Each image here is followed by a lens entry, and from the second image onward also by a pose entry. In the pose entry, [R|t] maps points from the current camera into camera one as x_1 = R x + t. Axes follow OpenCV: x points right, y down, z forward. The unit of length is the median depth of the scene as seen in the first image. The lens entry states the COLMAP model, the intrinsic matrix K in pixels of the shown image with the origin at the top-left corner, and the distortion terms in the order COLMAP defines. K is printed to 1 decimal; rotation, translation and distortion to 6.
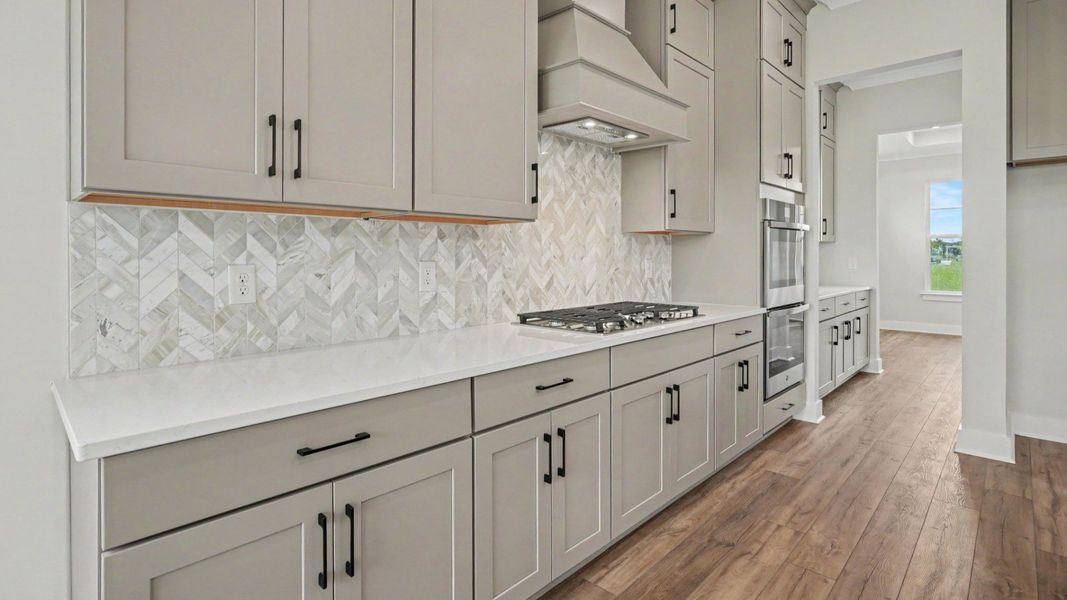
lens RADIAL K [[510.4, 0, 537.1], [0, 510.4, 213.8], [0, 0, 1]] dist [-0.005375, 0.002689]
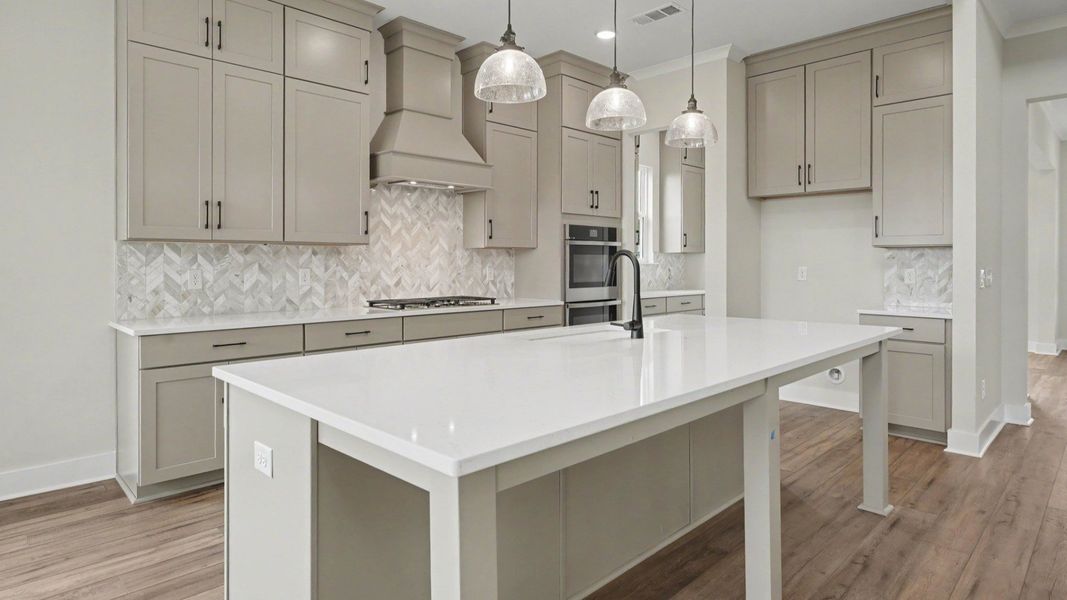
lens RADIAL K [[573.7, 0, 540.5], [0, 573.7, 216.7], [0, 0, 1]] dist [-0.015700, 0.003297]
pose [[0.999936, -0.000200, -0.011307, 0.588426], [0.000224, 0.999998, 0.002119, -0.081826], [0.011306, -0.002121, 0.999934, -0.895900]]
